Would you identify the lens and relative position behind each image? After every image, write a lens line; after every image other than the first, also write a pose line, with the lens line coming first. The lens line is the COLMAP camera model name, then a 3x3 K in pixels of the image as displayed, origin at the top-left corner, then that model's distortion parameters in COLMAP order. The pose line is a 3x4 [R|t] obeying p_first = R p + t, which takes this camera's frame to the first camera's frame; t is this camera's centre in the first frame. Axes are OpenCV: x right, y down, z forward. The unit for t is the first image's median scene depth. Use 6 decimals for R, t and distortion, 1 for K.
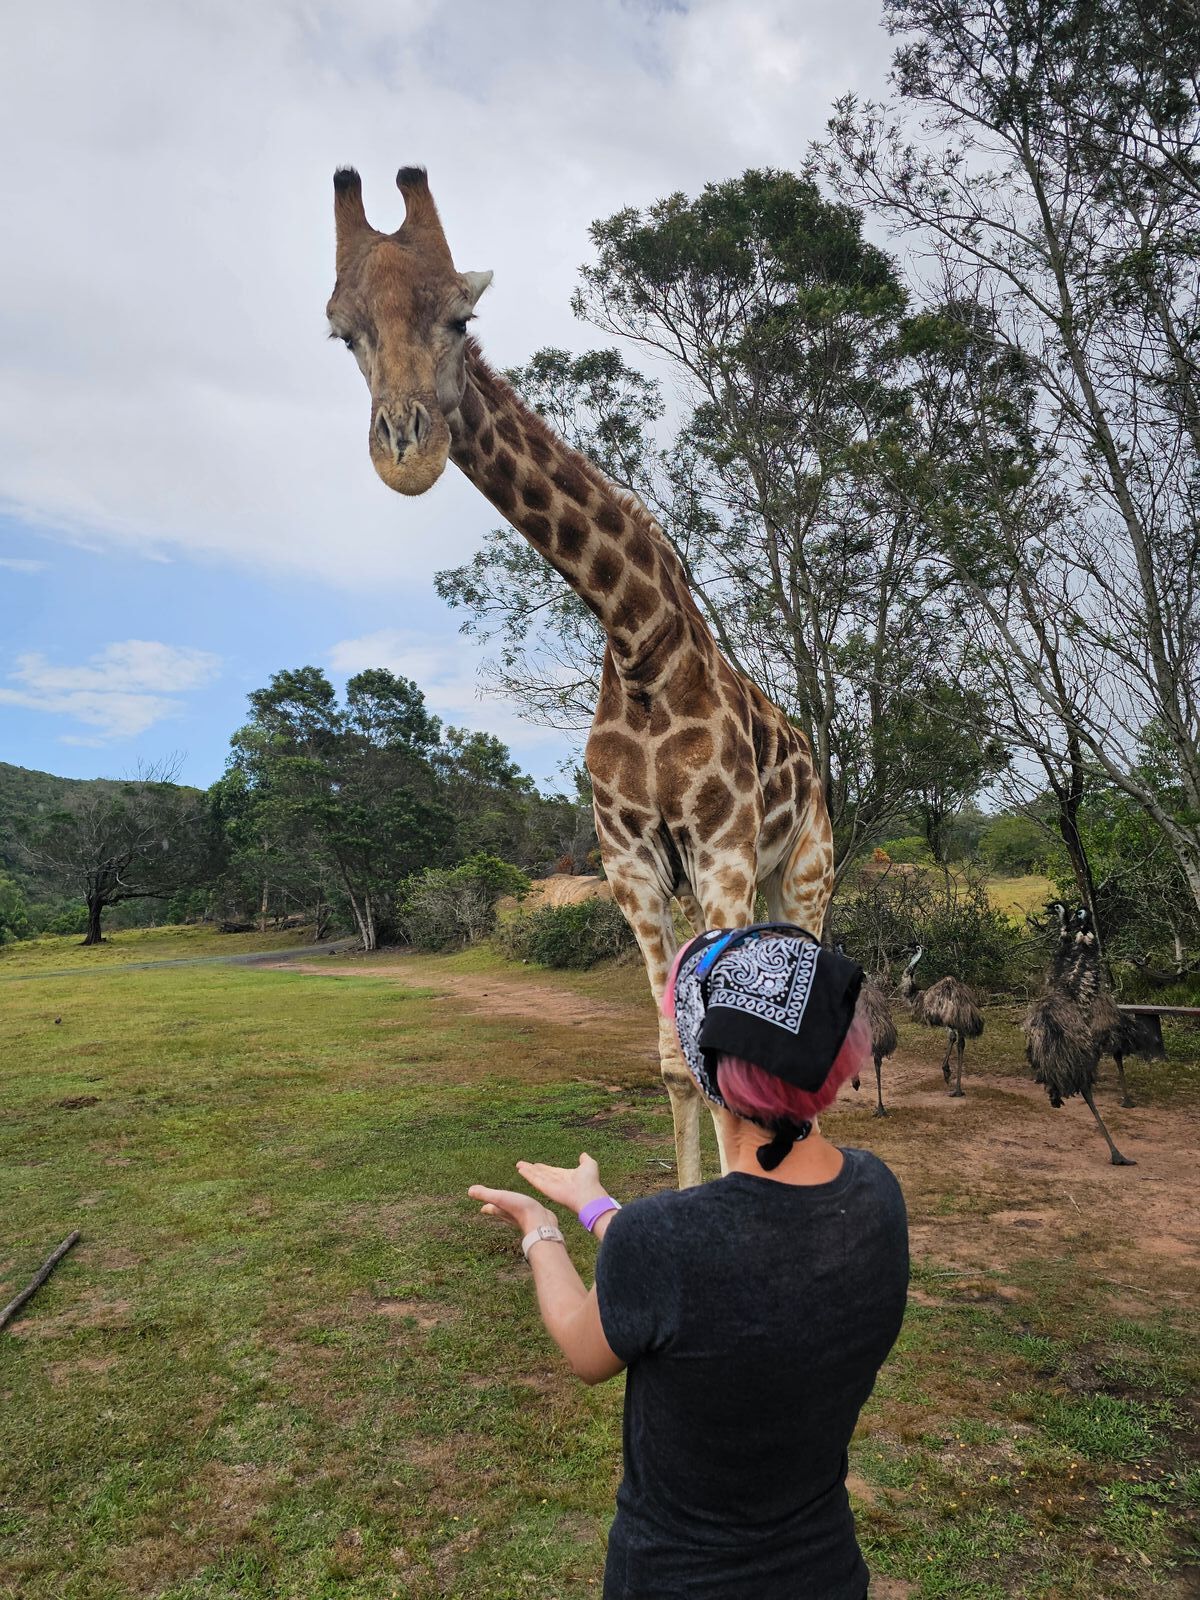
lens RADIAL K [[1059.1, 0, 600.0], [0, 1059.1, 800.0], [0, 0, 1]] dist [0.038946, 0.001334]
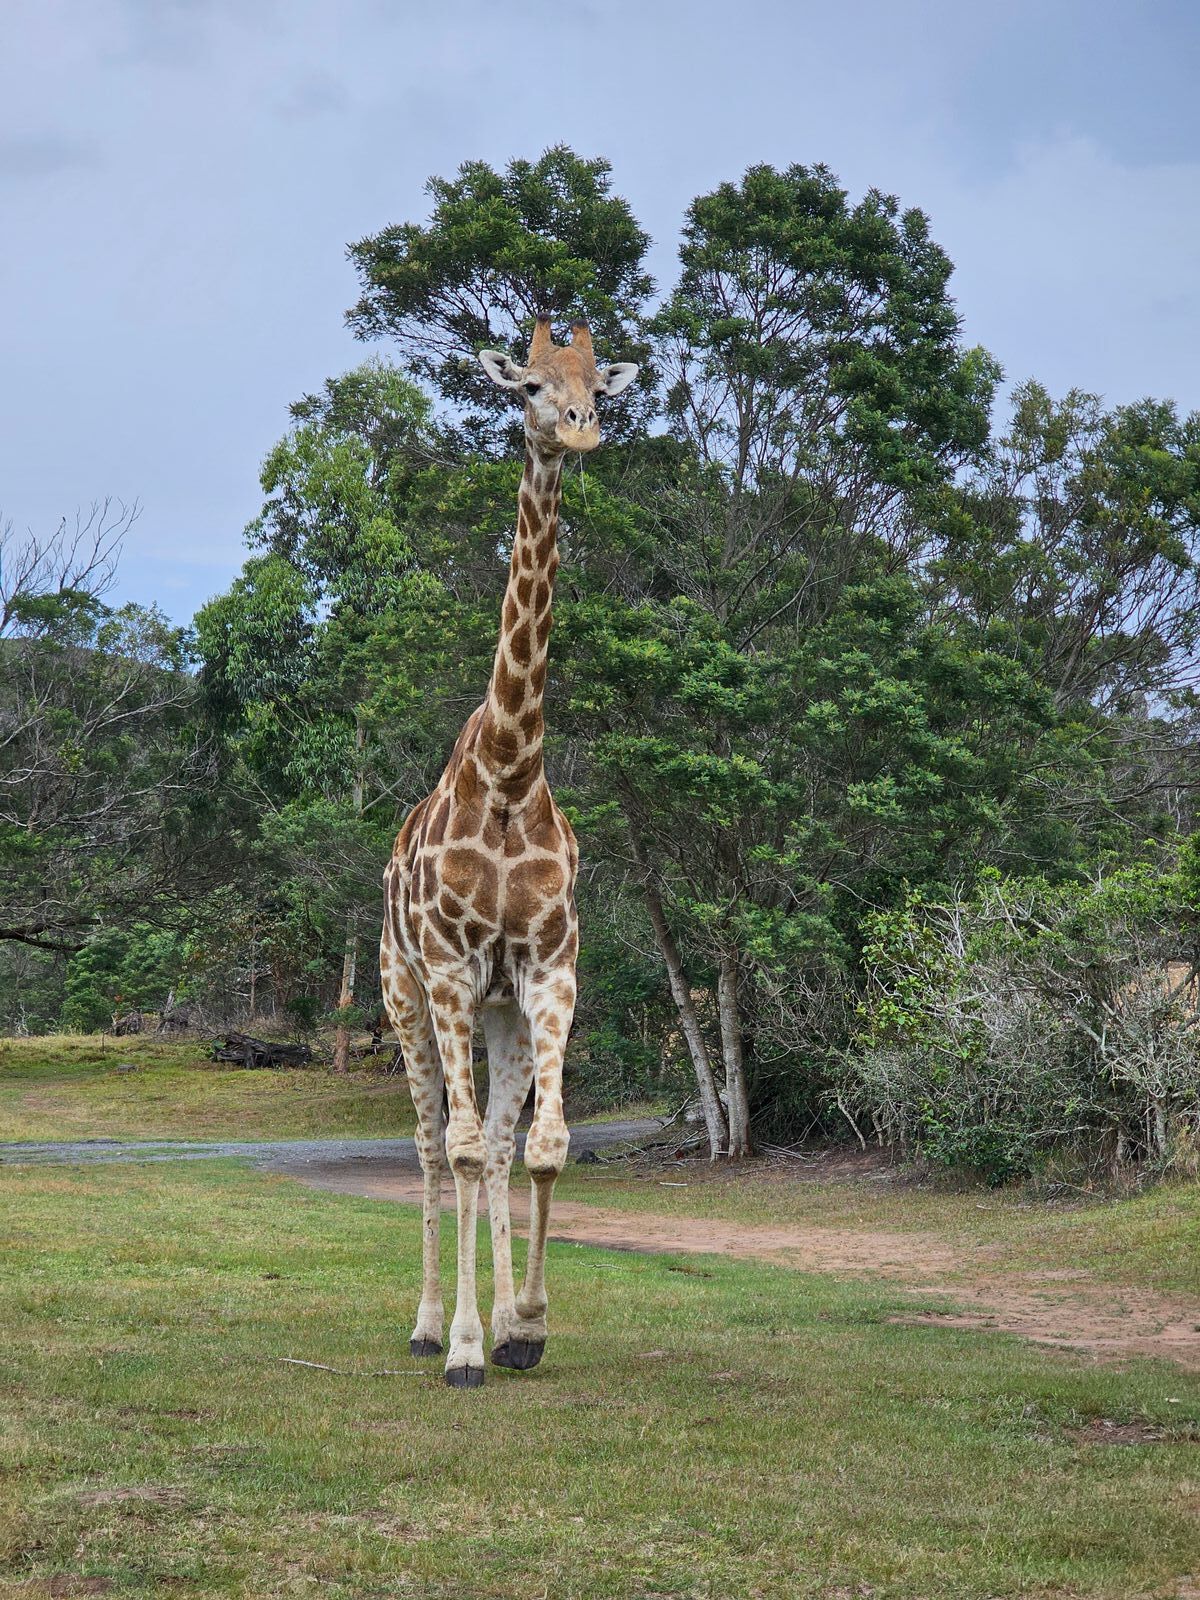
lens RADIAL K [[3183.6, 0, 600.0], [0, 3183.6, 800.0], [0, 0, 1]] dist [0.003789, 0.044101]
pose [[0.975220, 0.042382, -0.217141, -0.072193], [-0.036658, 0.998868, 0.030327, 0.021462], [0.218181, -0.021616, 0.975669, 0.169567]]
